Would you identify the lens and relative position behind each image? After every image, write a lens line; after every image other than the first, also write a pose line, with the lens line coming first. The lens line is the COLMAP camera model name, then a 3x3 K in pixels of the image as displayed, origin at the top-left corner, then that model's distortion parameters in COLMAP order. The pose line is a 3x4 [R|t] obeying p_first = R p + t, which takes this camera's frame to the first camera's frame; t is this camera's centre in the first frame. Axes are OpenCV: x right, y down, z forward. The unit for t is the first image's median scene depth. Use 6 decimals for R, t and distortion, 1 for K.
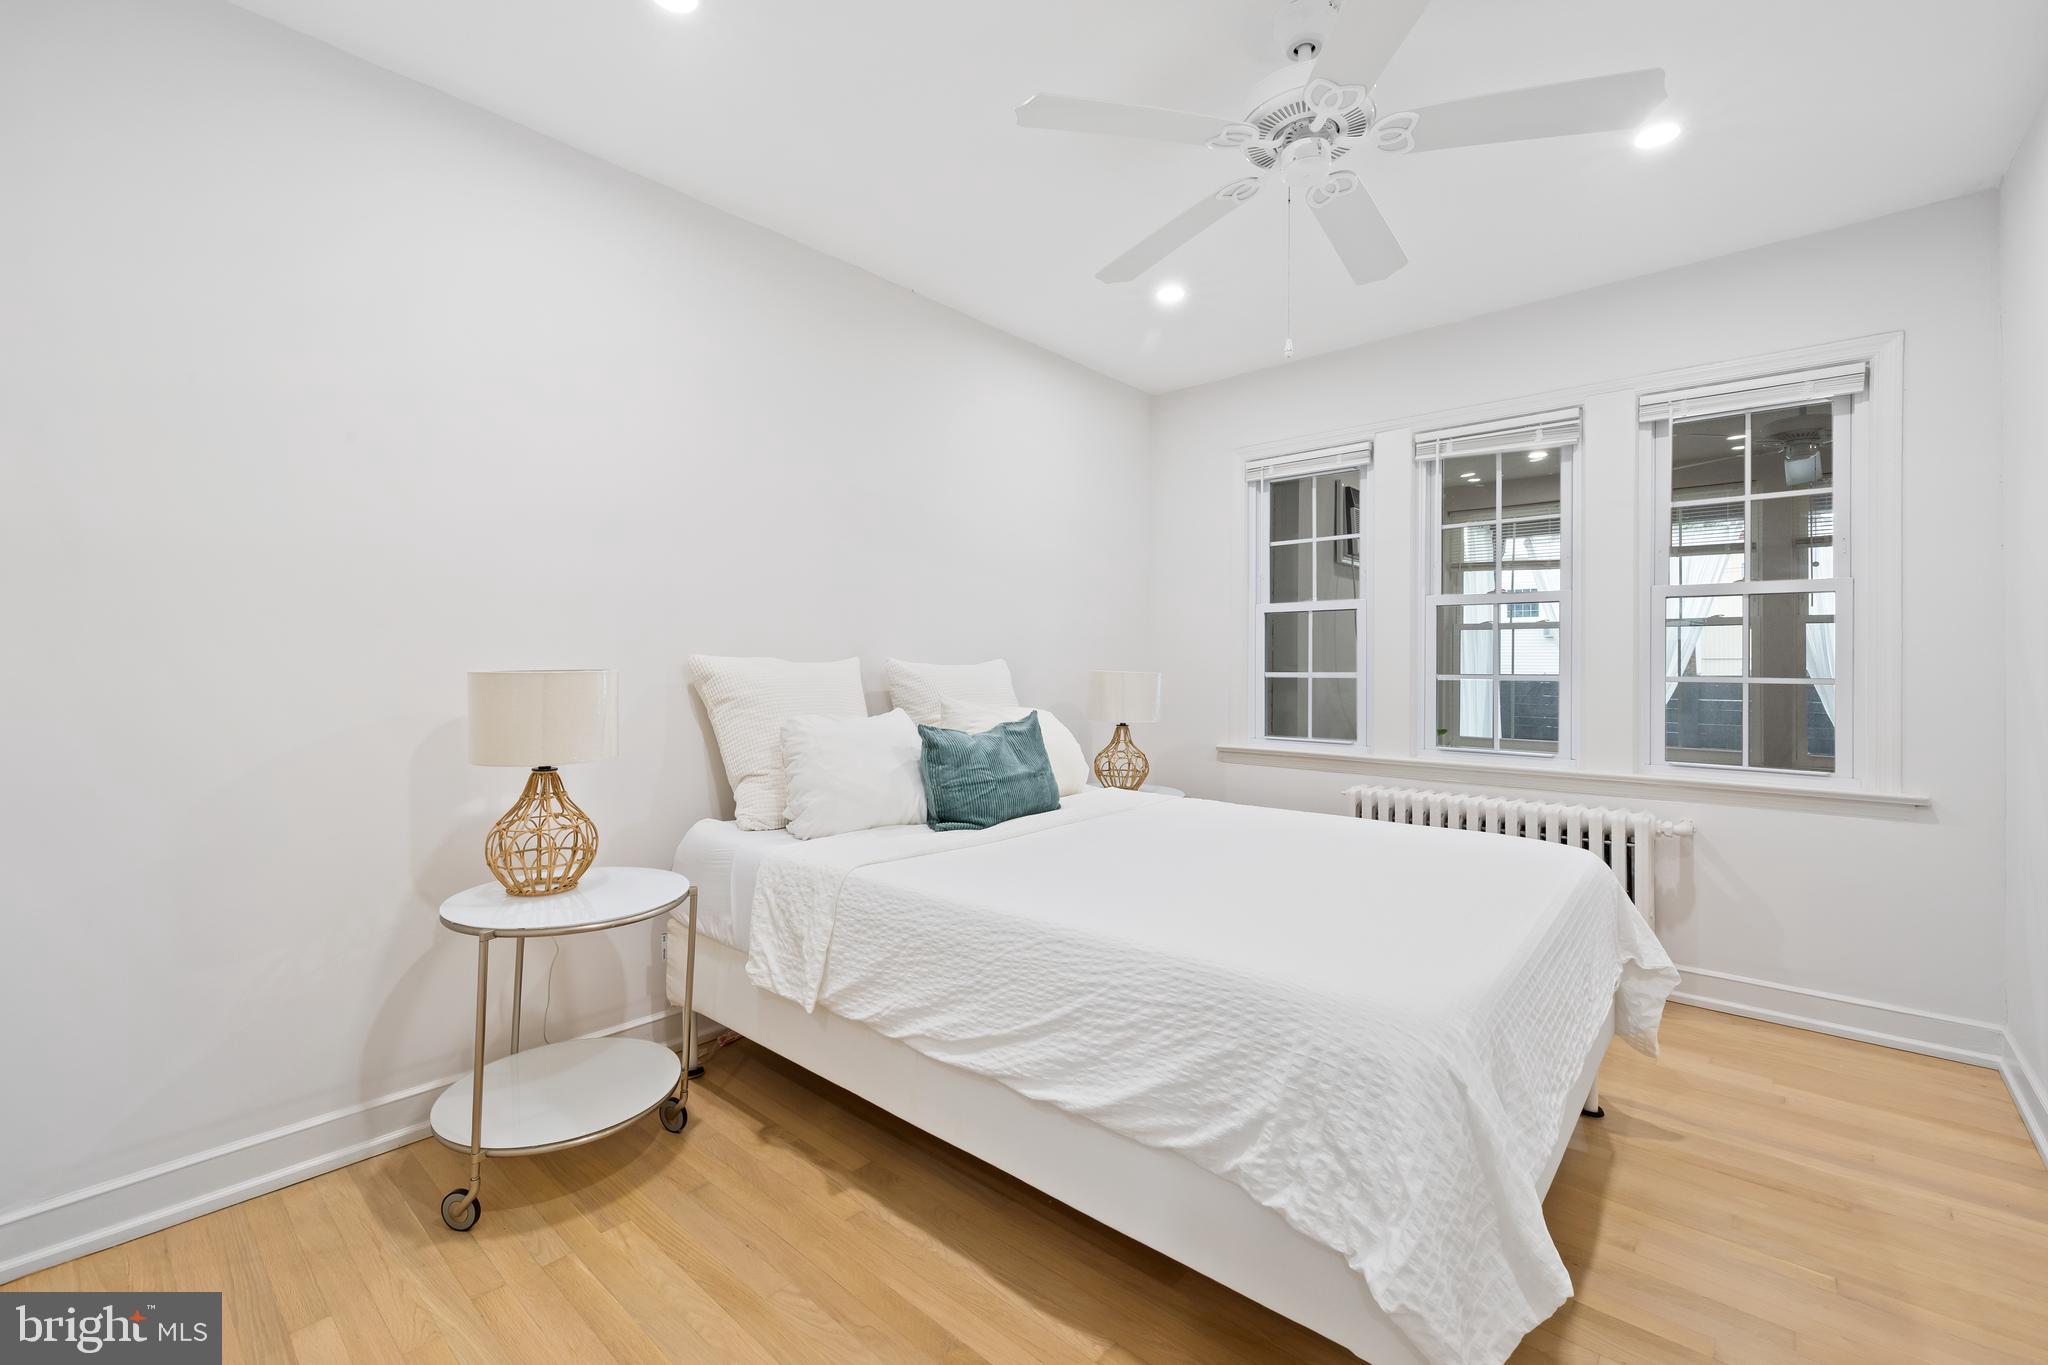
lens RADIAL K [[868.5, 0, 1012.1], [0, 868.5, 677.1], [0, 0, 1]] dist [0.003076, 0.000473]
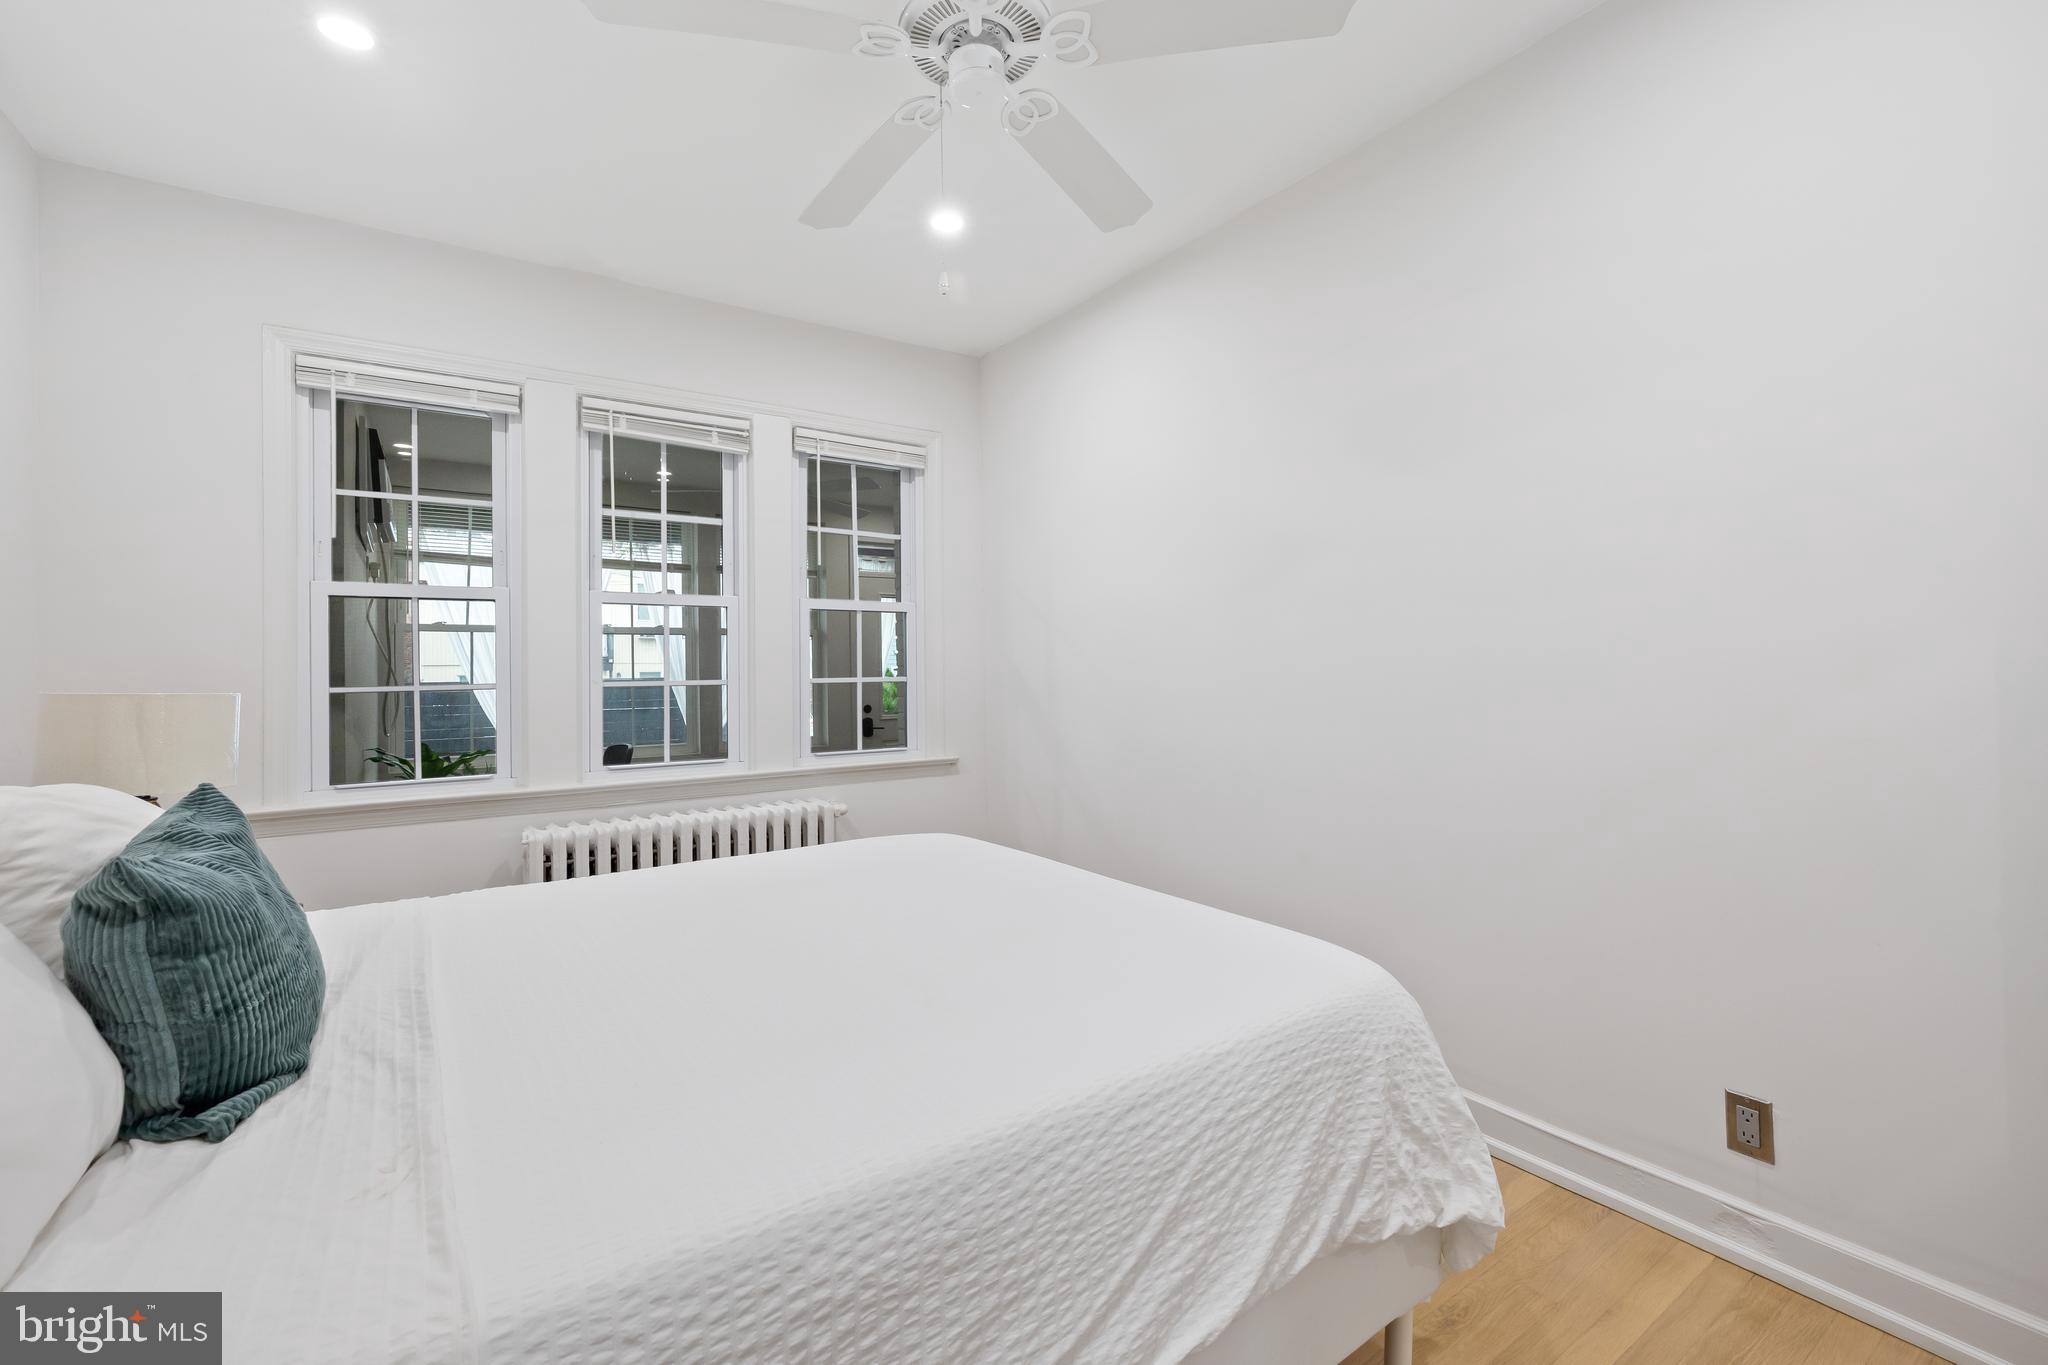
lens RADIAL K [[874.0, 0, 1024.8], [0, 874.0, 654.7], [0, 0, 1]] dist [-0.002591, -0.000090]
pose [[0.232912, 0.005564, 0.972482, -0.347867], [0.024935, 0.999621, -0.011691, -0.013594], [-0.972178, 0.026972, 0.232685, 0.544267]]
